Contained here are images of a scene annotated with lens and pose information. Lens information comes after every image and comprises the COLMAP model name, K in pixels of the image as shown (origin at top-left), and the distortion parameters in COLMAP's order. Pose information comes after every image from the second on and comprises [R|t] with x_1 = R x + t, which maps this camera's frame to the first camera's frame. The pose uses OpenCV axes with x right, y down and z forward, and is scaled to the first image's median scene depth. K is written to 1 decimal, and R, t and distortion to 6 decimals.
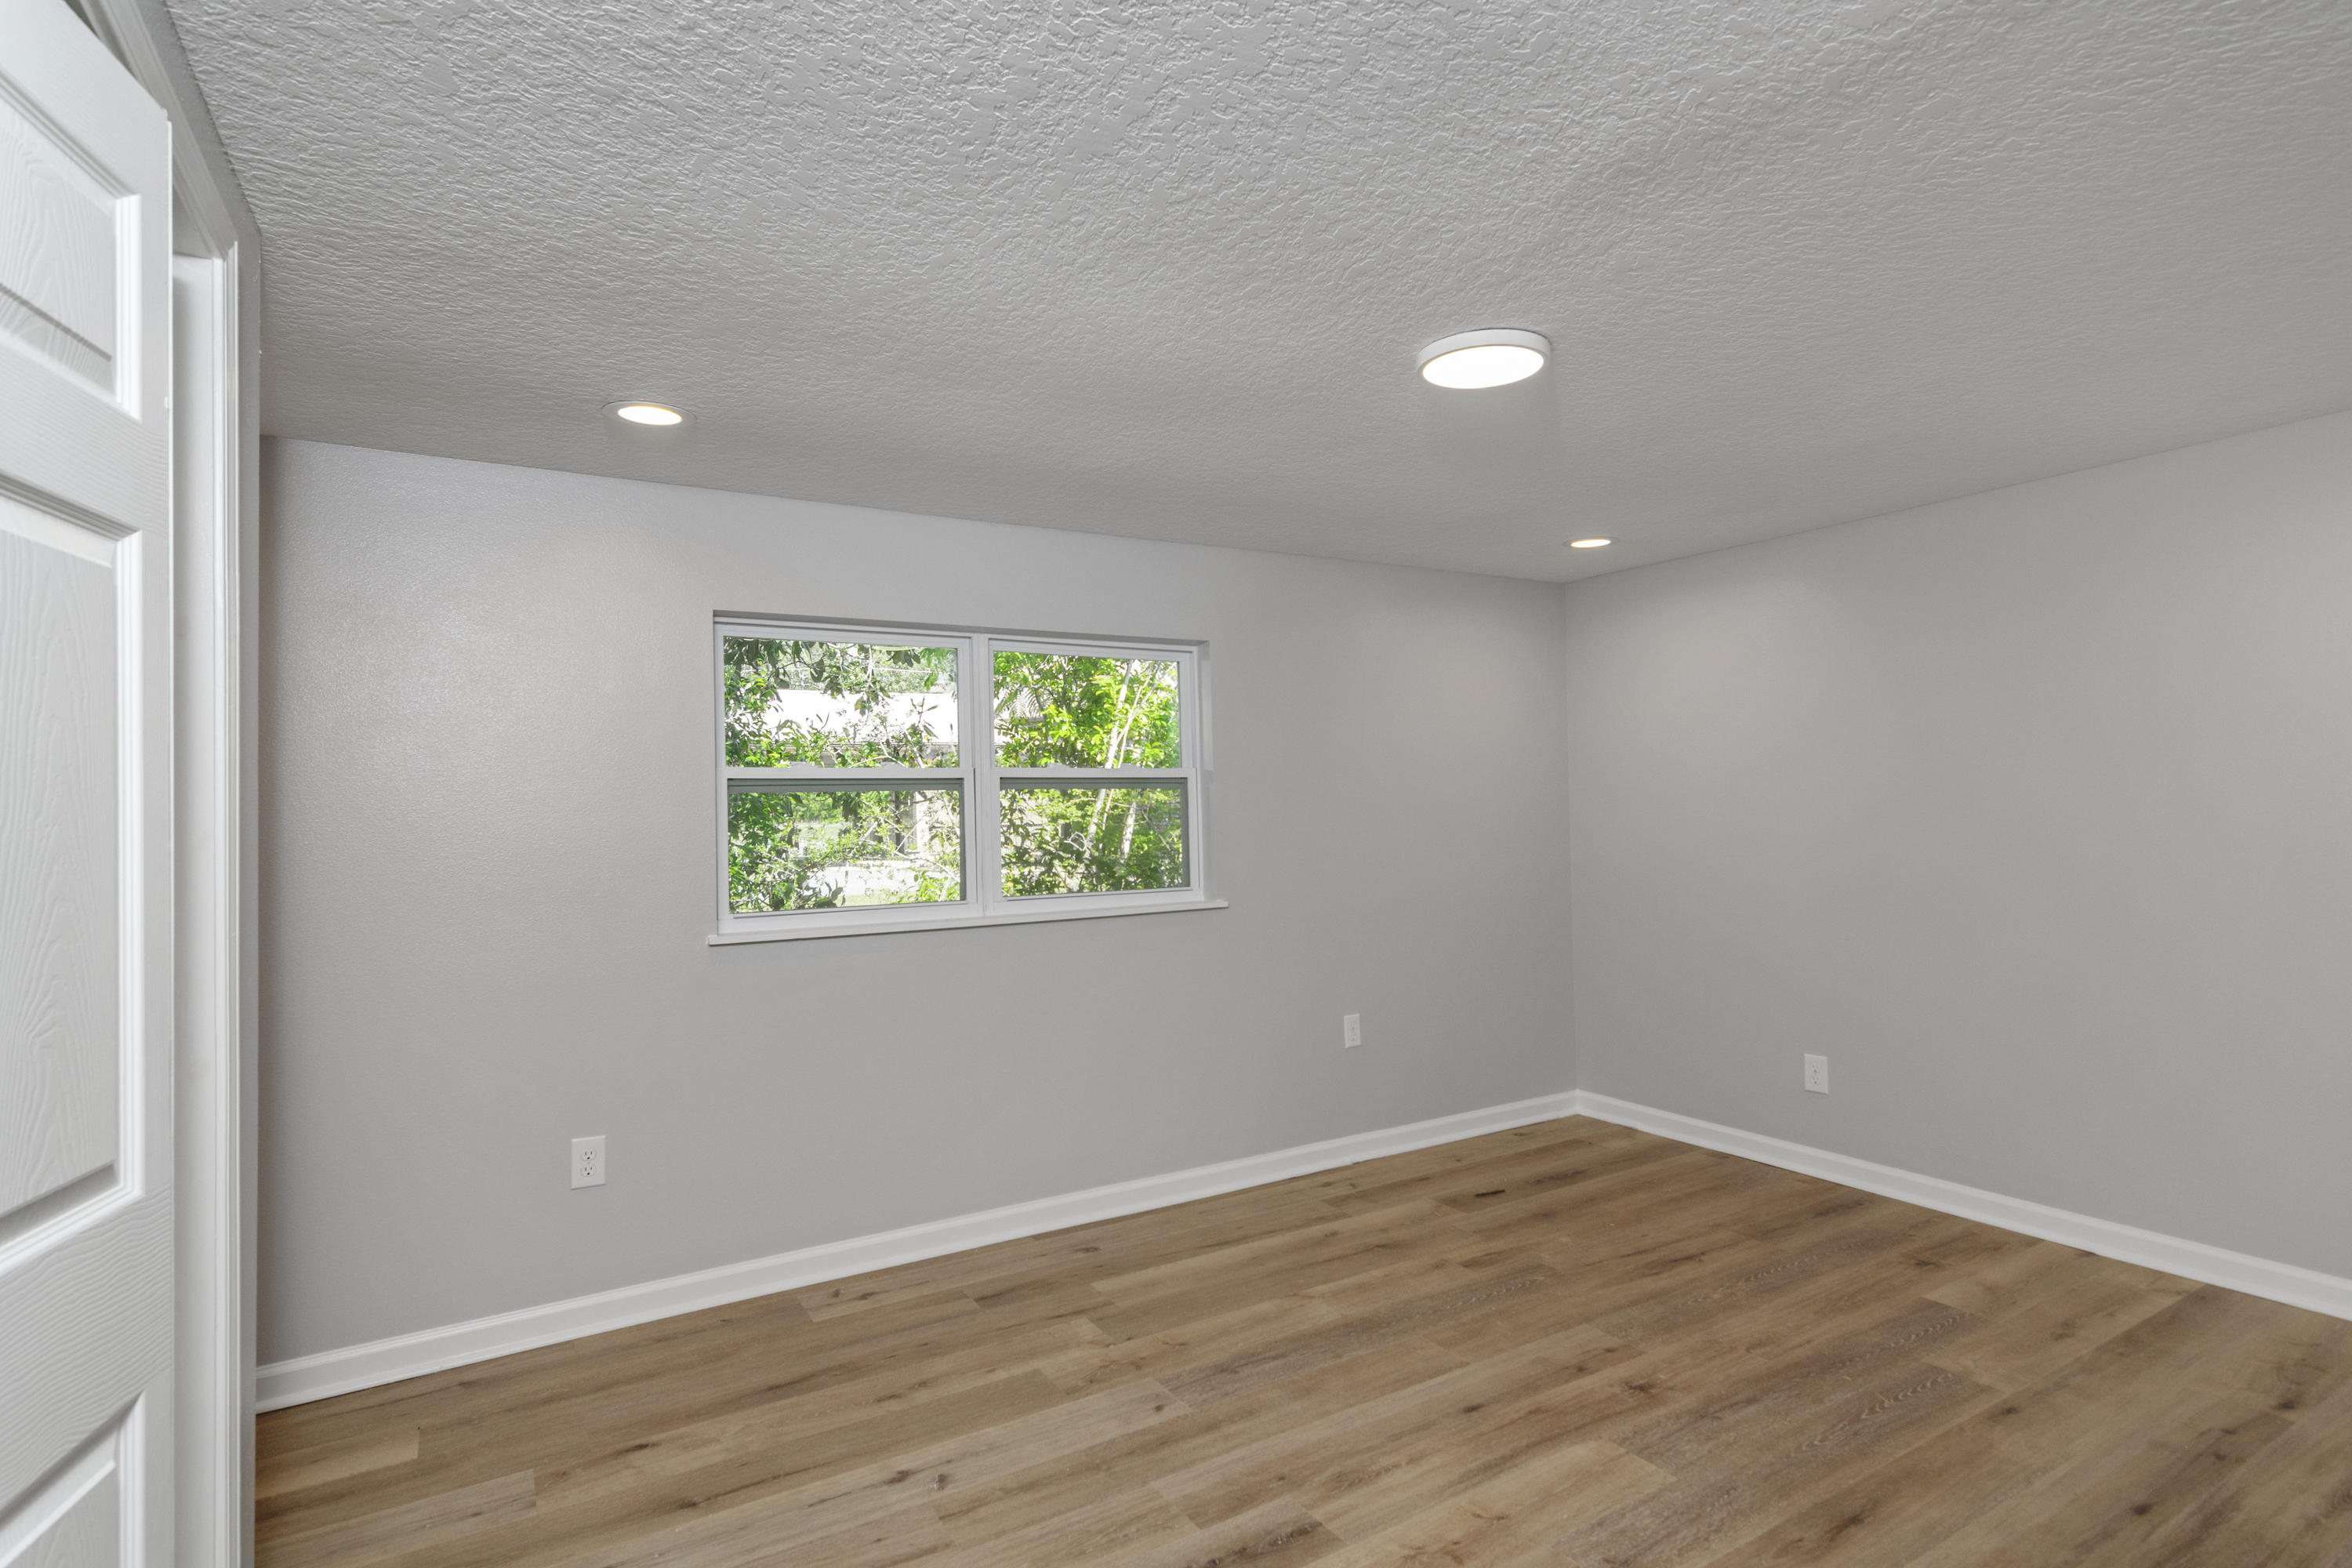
lens RADIAL K [[1137.2, 0, 1176.0], [0, 1137.2, 784.0], [0, 0, 1]] dist [-0.000095, 0.000180]
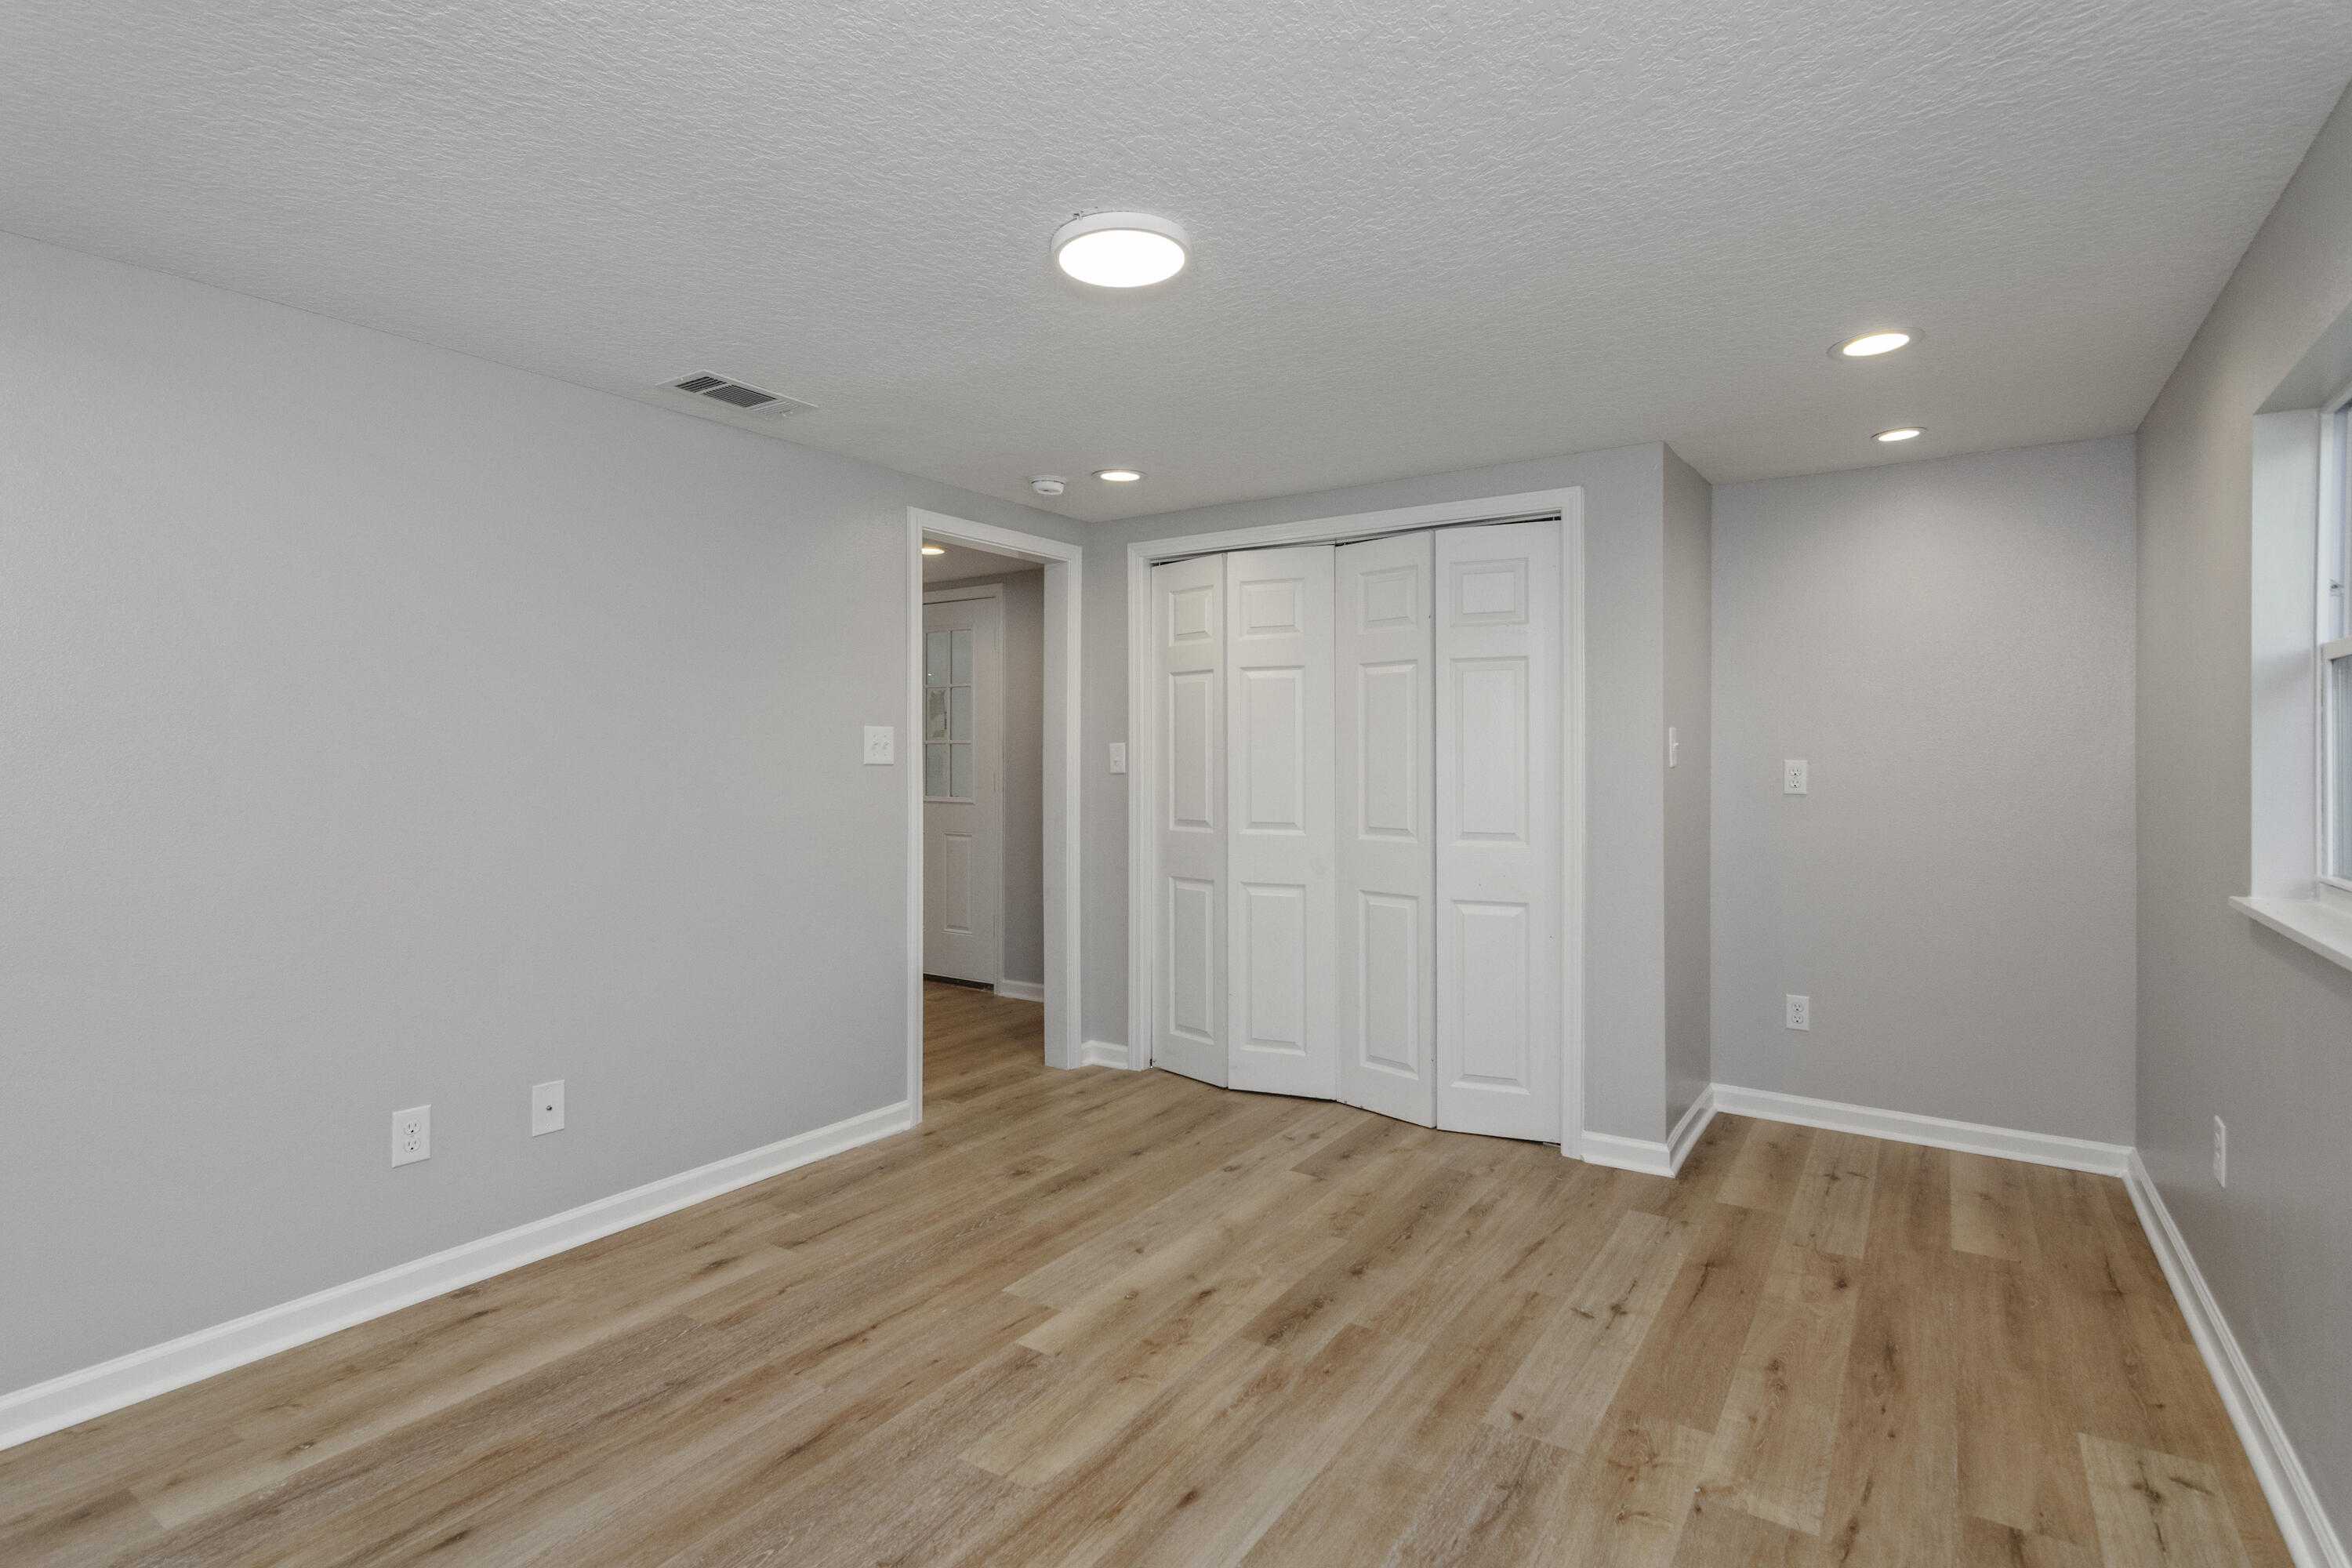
lens RADIAL K [[1137.2, 0, 1176.0], [0, 1137.2, 784.0], [0, 0, 1]] dist [-0.000095, 0.000180]
pose [[-0.895042, 0.032860, -0.444770, 0.633812], [0.031452, 0.999450, 0.010548, 0.054528], [0.444872, -0.004548, -0.895583, 1.793735]]
